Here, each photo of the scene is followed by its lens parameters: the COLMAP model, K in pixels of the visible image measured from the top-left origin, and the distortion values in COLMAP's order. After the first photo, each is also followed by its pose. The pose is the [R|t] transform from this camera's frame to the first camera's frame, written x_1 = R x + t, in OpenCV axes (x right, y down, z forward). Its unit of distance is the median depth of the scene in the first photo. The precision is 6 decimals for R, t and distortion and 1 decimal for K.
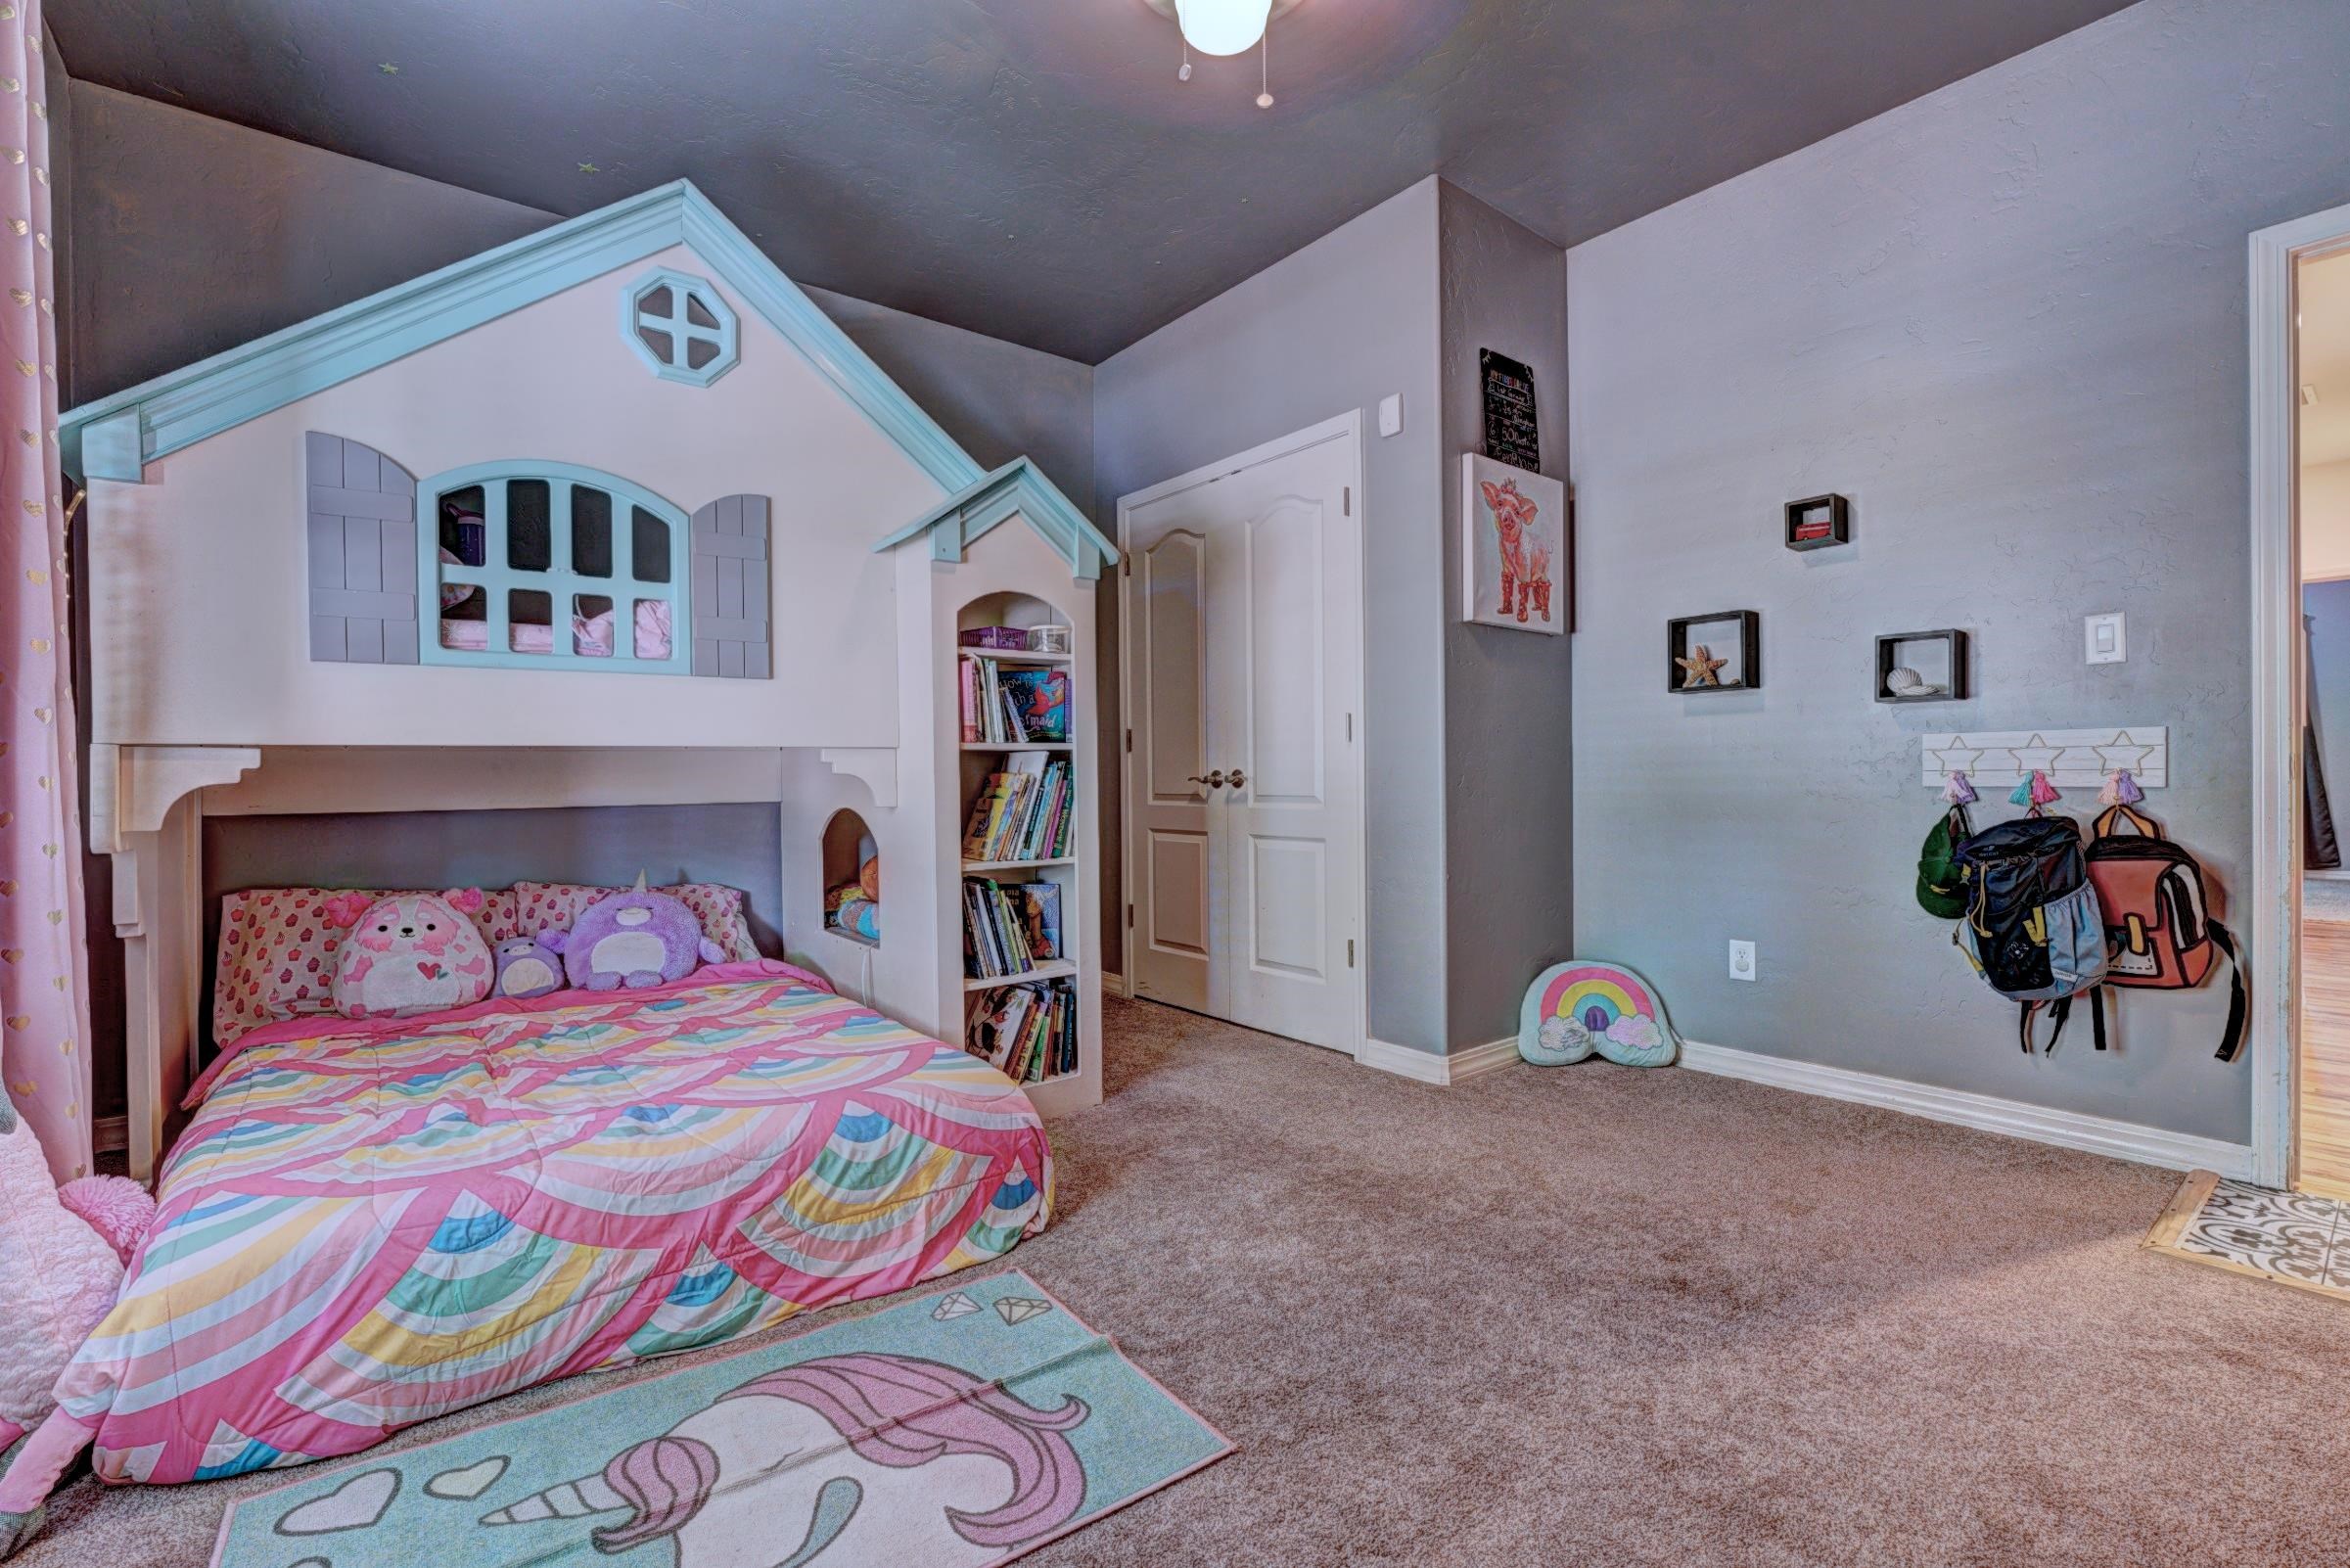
lens RADIAL K [[1029.8, 0, 1155.1], [0, 1029.8, 808.0], [0, 0, 1]] dist [0.000514, 0.000116]
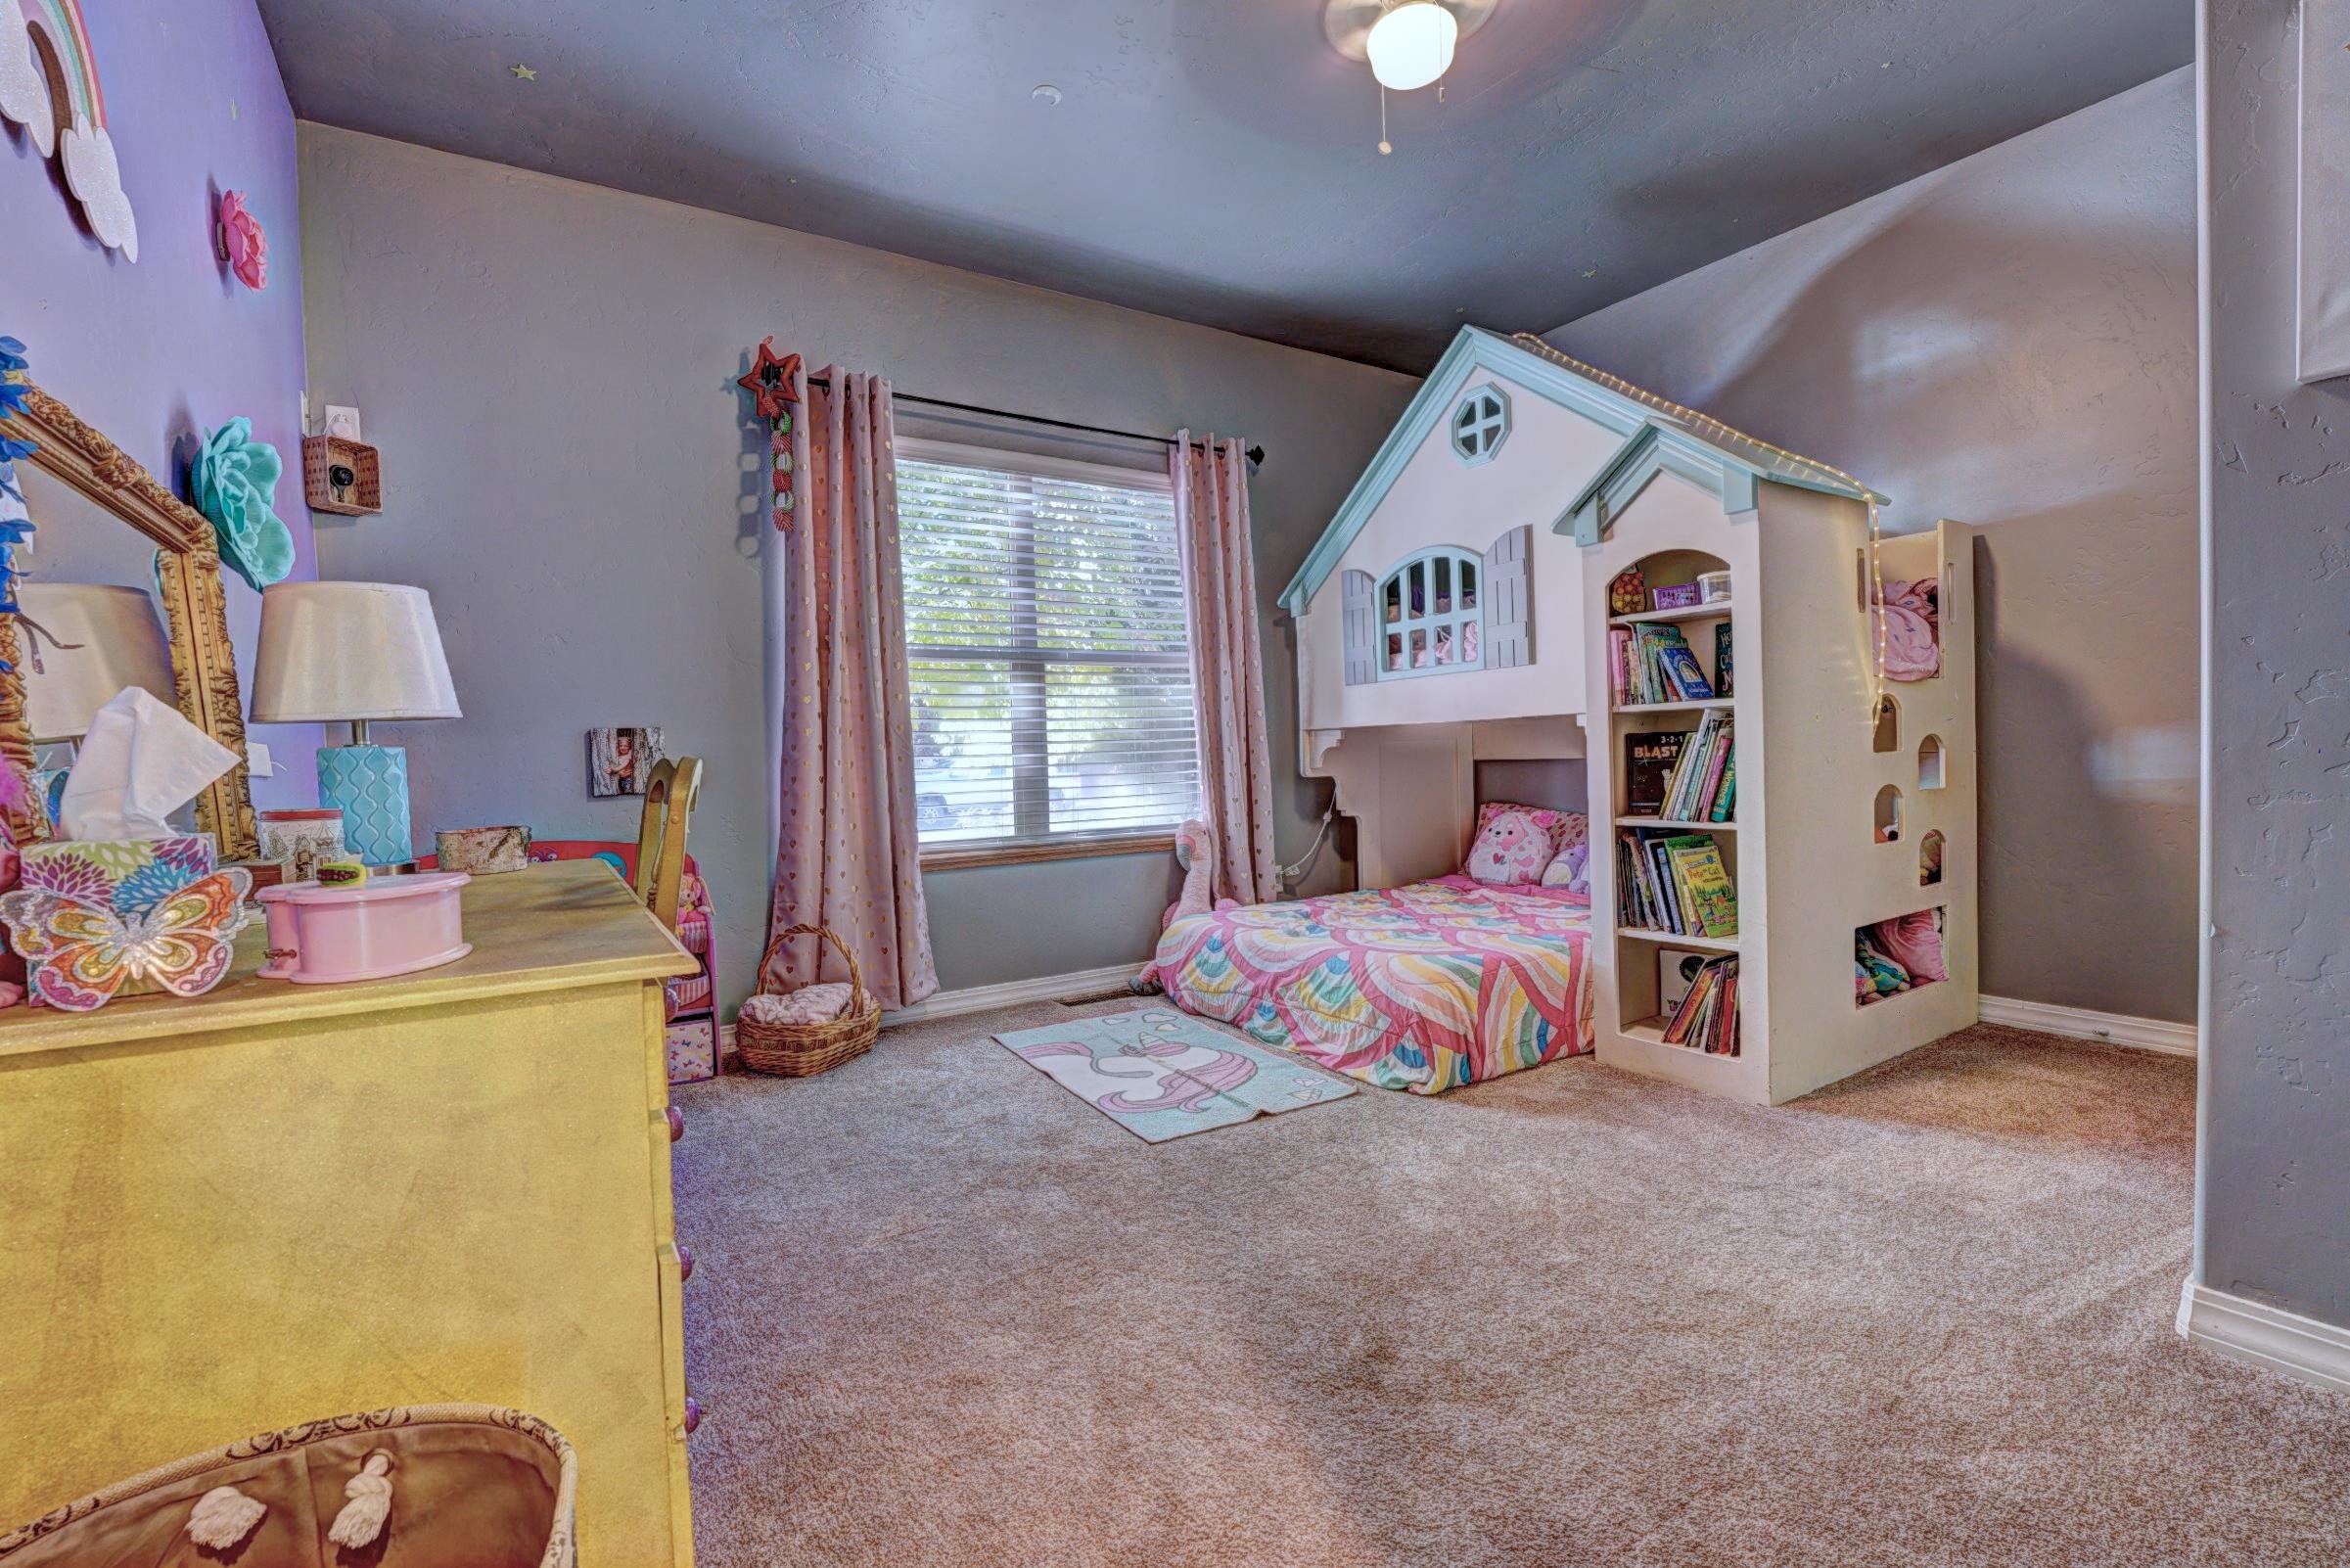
lens RADIAL K [[1029.8, 0, 1155.1], [0, 1029.8, 808.0], [0, 0, 1]] dist [0.000514, 0.000116]
pose [[-0.092350, 0.065123, -0.993595, 1.211424], [0.002053, 0.997869, 0.065212, -0.035515], [0.995725, 0.003982, -0.092286, 0.798215]]
